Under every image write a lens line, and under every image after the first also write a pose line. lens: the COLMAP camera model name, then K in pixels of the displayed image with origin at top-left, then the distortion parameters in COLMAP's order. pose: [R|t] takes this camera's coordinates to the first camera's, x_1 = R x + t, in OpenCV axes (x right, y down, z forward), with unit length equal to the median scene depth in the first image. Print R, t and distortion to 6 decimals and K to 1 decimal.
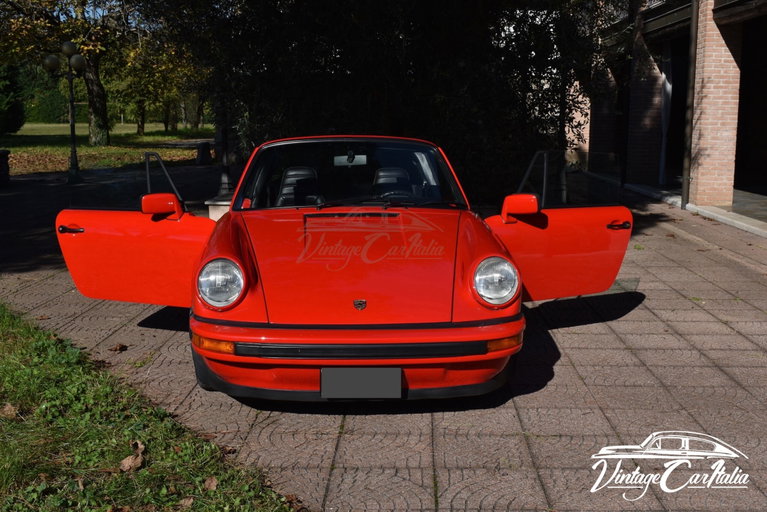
lens RADIAL K [[988.6, 0, 419.4], [0, 988.6, 254.0], [0, 0, 1]] dist [0.064240, -0.035312]
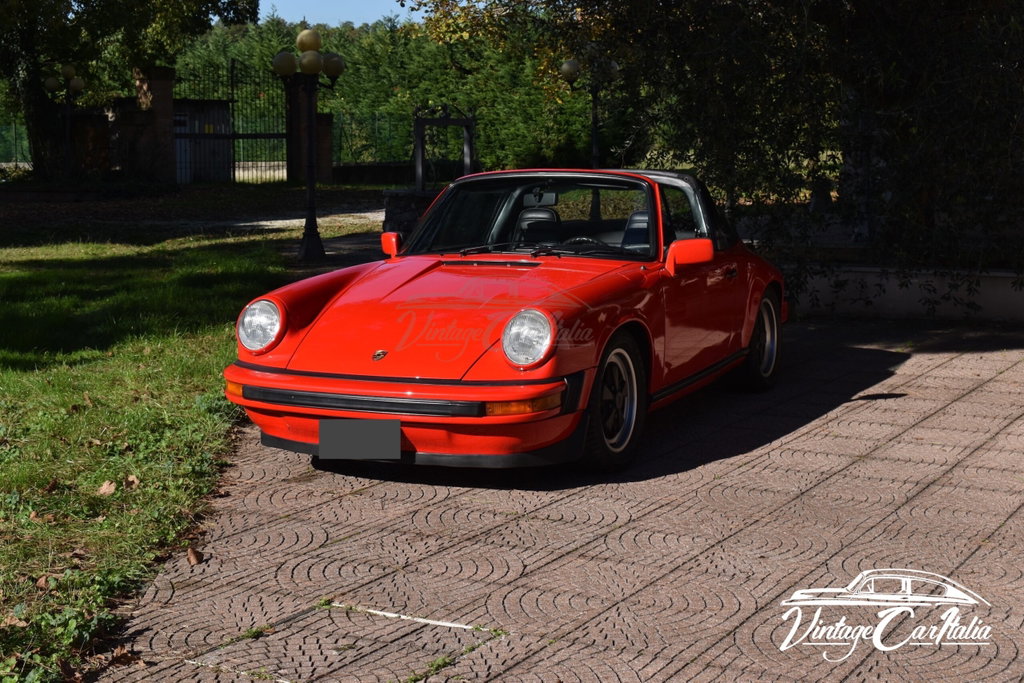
lens RADIAL K [[1540.8, 0, 512.0], [0, 1540.8, 341.5], [0, 0, 1]] dist [-0.012539, -0.086914]
pose [[0.870750, 0.044590, -0.489701, 0.224177], [-0.048930, 0.998794, 0.003942, 0.008207], [0.489286, 0.020529, 0.871882, -0.051926]]
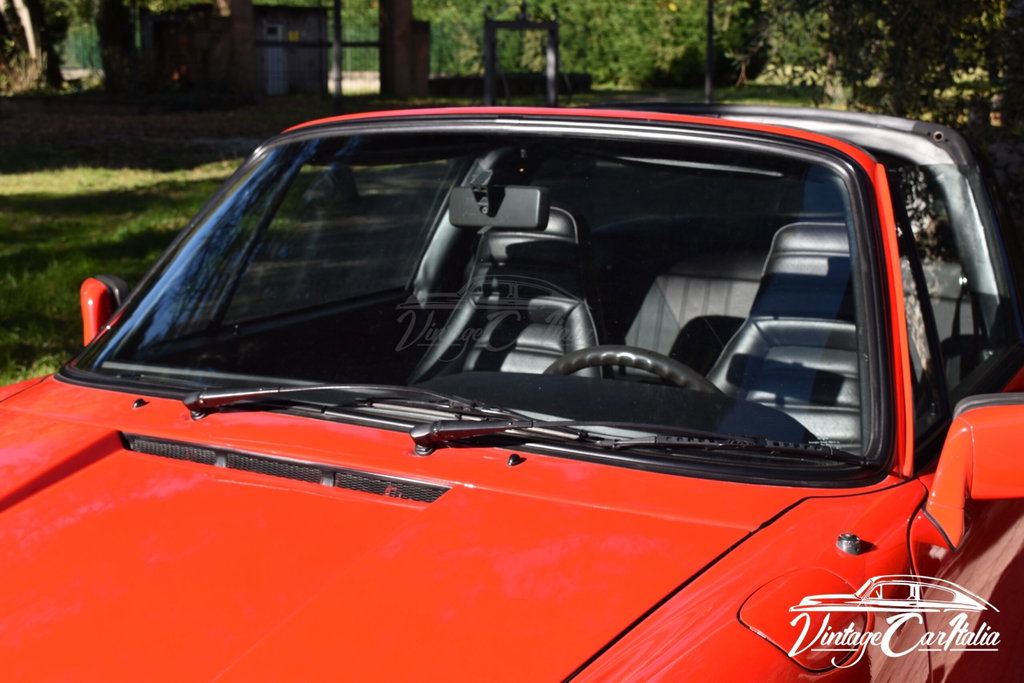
lens RADIAL K [[1428.6, 0, 512.0], [0, 1428.6, 341.5], [0, 0, 1]] dist [-0.019581, -0.017114]
pose [[0.826168, 0.100037, -0.554472, 0.059612], [-0.068195, 0.994631, 0.077838, -0.036663], [0.559282, -0.026495, 0.828554, 0.285773]]
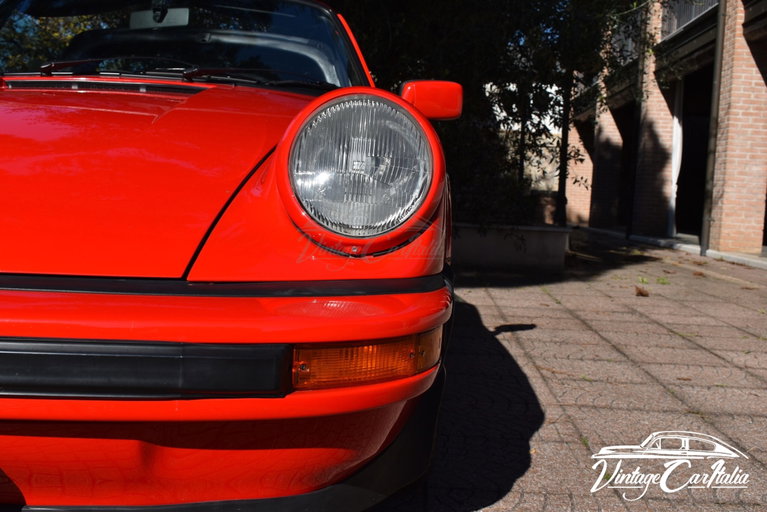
lens RADIAL K [[908.4, 0, 383.5], [0, 908.4, 256.0], [0, 0, 1]] dist [-0.024335, -0.017022]
pose [[0.997927, 0.042143, -0.048642, 0.030909], [-0.045485, 0.996526, -0.069768, 0.023586], [0.045532, 0.071836, 0.996377, 0.224458]]
